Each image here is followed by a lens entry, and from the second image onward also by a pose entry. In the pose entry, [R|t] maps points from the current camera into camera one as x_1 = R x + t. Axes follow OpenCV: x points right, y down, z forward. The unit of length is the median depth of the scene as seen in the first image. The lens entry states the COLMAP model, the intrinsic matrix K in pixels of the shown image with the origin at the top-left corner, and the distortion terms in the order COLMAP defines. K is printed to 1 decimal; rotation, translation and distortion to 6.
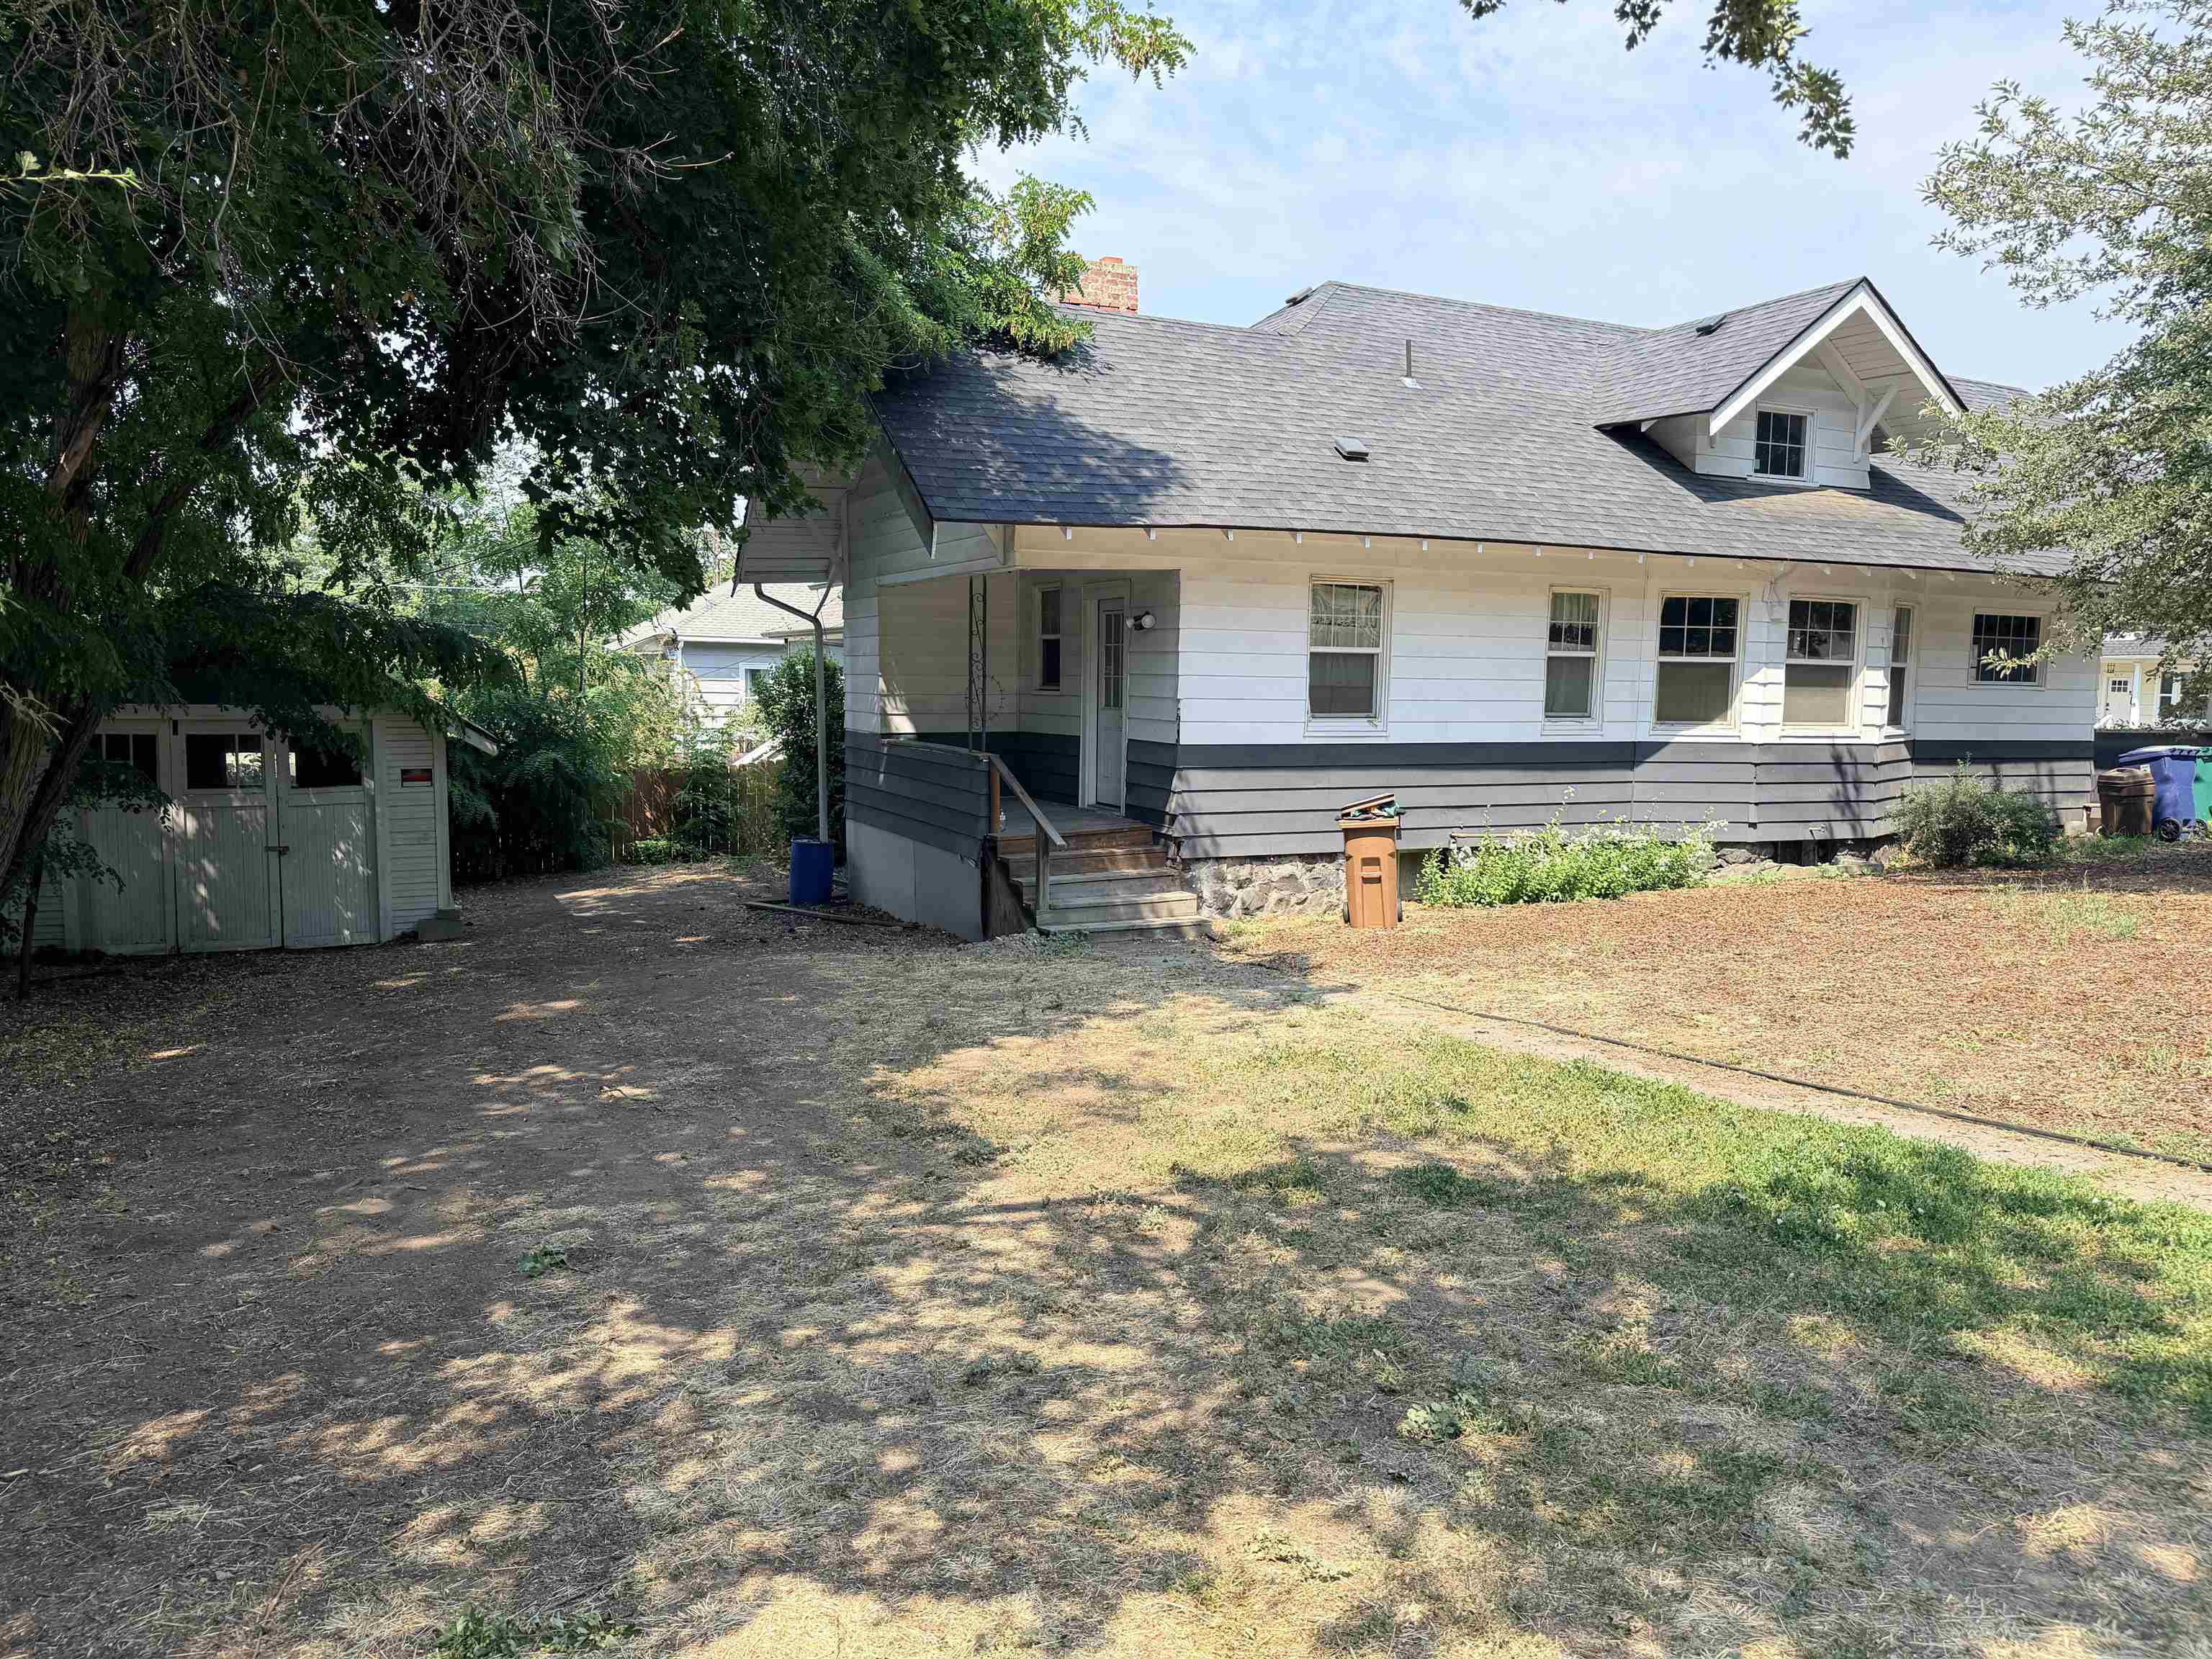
lens RADIAL K [[1531.4, 0, 1104.2], [0, 1531.4, 837.4], [0, 0, 1]] dist [0.084916, -0.125420]
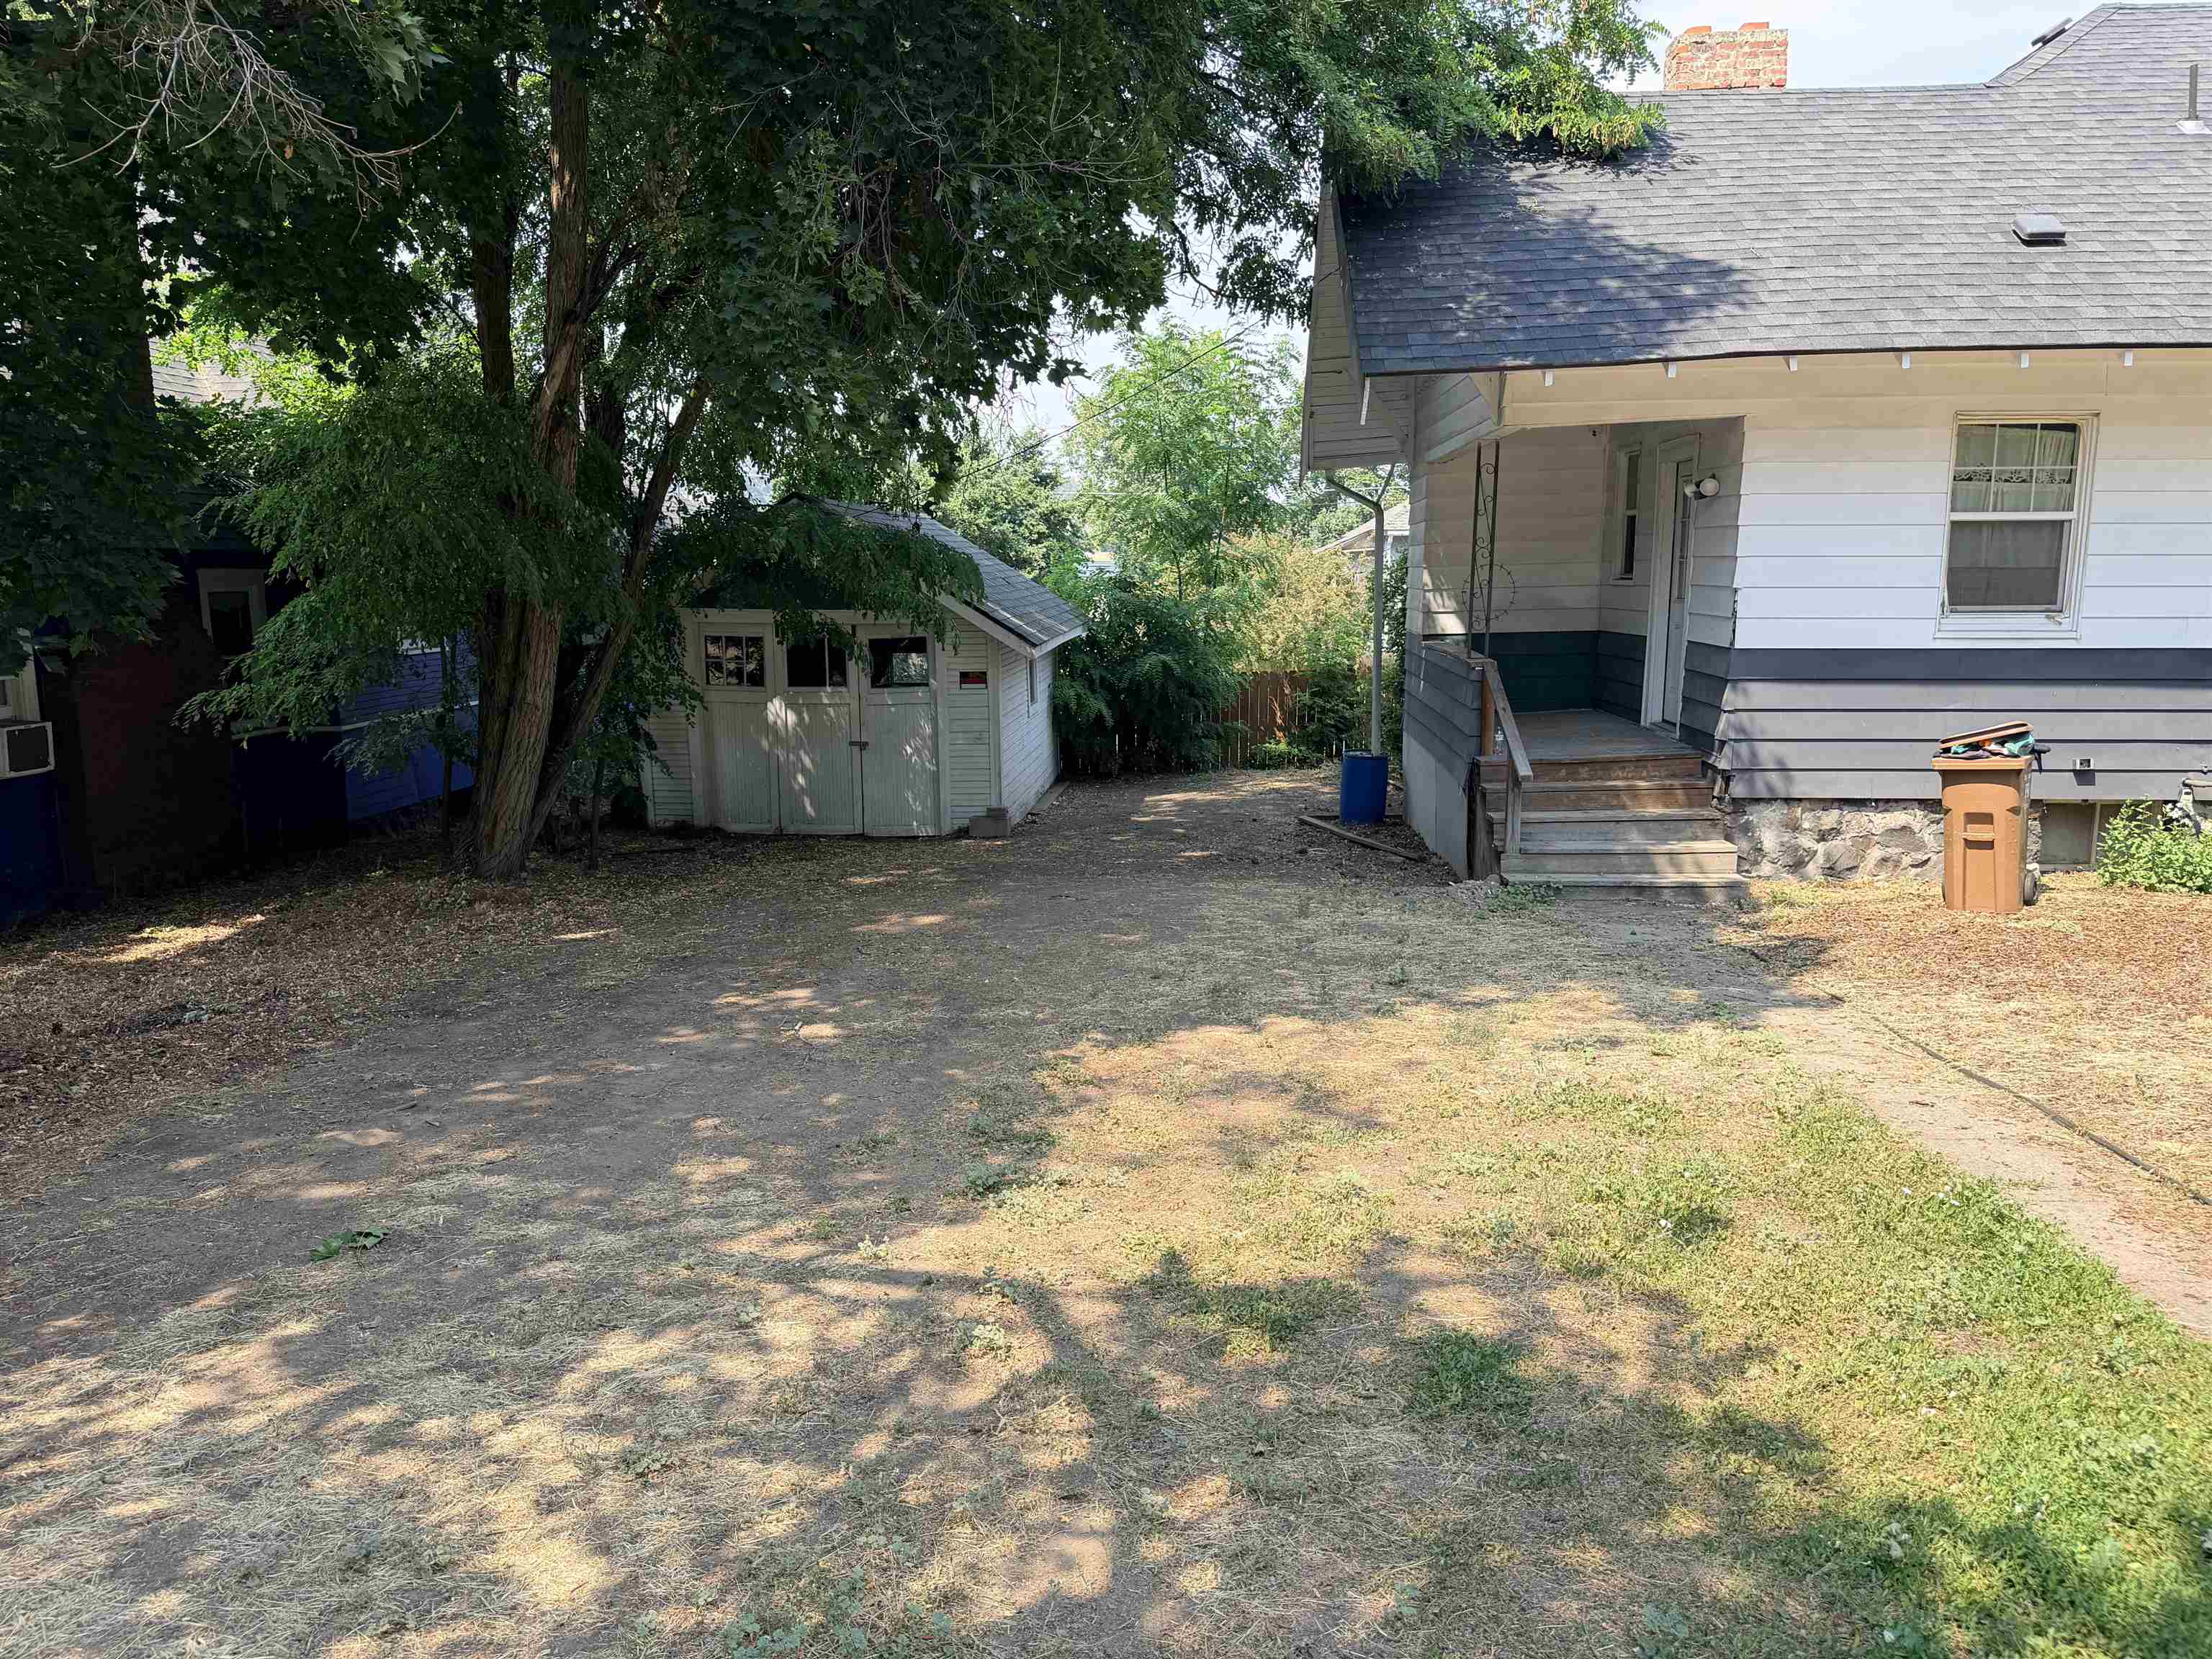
lens RADIAL K [[1553.4, 0, 1101.5], [0, 1553.4, 816.7], [0, 0, 1]] dist [0.085579, -0.122658]
pose [[0.872264, 0.058417, -0.485534, 0.194641], [-0.033352, 0.997634, 0.060112, -0.016618], [0.487897, -0.036240, 0.872148, 0.195332]]
